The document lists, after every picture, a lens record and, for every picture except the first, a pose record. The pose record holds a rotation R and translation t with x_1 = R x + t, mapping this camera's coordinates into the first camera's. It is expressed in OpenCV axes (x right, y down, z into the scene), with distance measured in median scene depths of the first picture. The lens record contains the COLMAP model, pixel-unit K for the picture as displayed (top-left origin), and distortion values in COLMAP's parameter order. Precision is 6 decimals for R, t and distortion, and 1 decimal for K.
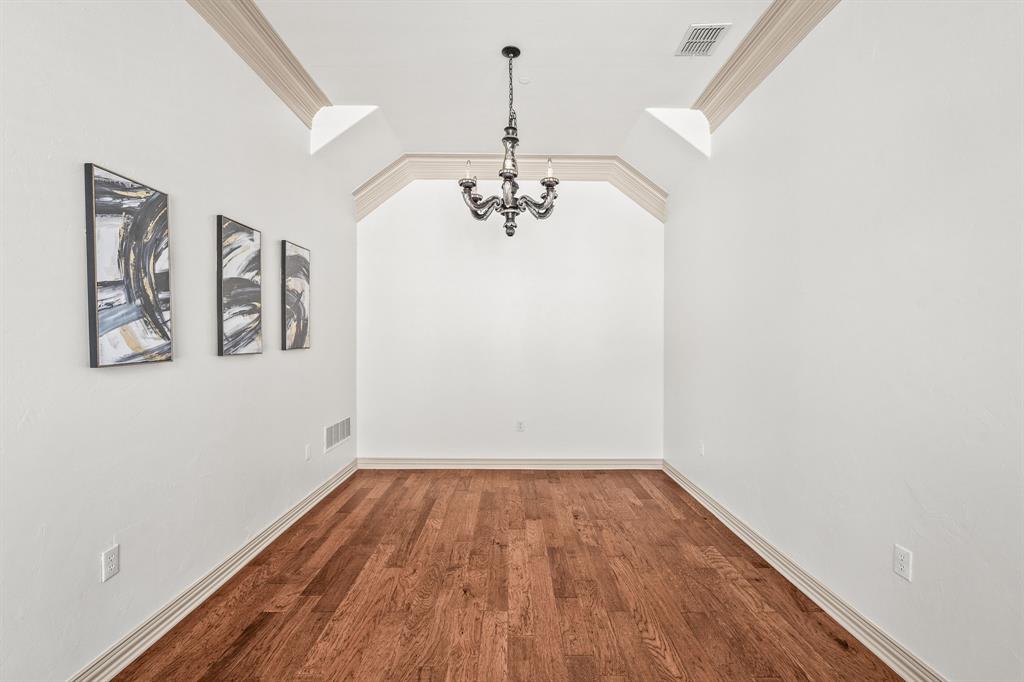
lens RADIAL K [[459.4, 0, 515.7], [0, 459.4, 337.1], [0, 0, 1]] dist [-0.000822, -0.000004]
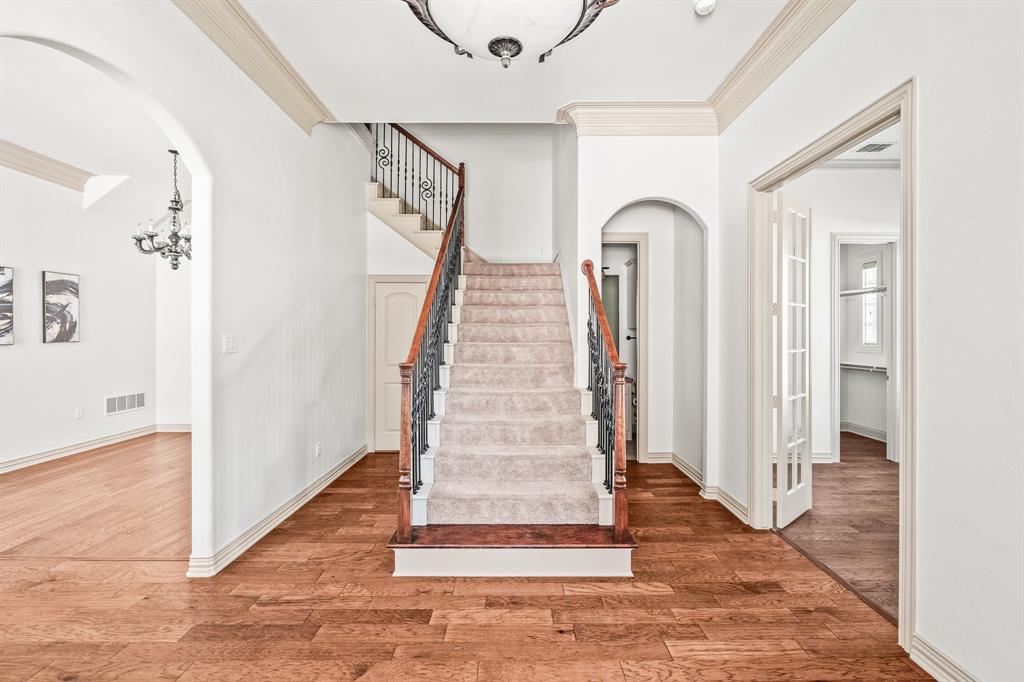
lens RADIAL K [[459.4, 0, 515.7], [0, 459.4, 337.1], [0, 0, 1]] dist [-0.000822, -0.000004]
pose [[0.999962, 0.001093, -0.008625, 1.302655], [-0.001068, 0.999995, 0.002957, 0.002957], [0.008628, -0.002947, 0.999958, -0.619760]]
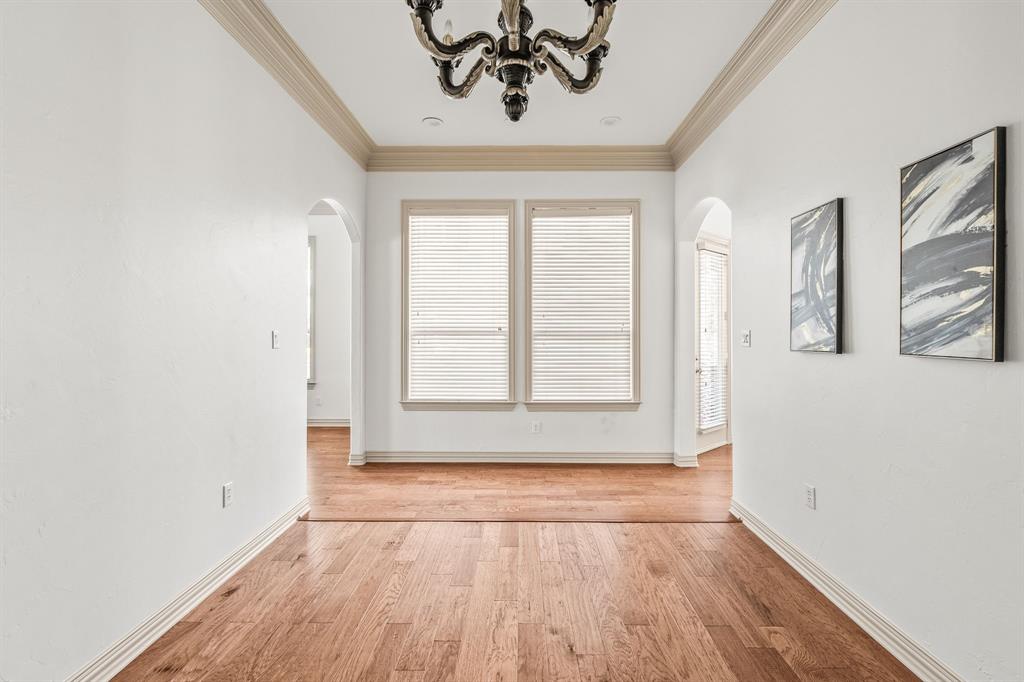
lens RADIAL K [[459.4, 0, 515.7], [0, 459.4, 337.1], [0, 0, 1]] dist [-0.000822, -0.000004]
pose [[-0.999716, -0.005708, 0.023141, -0.026397], [-0.005519, 0.999951, 0.008250, 0.007974], [-0.023187, 0.008120, -0.999698, 1.687245]]
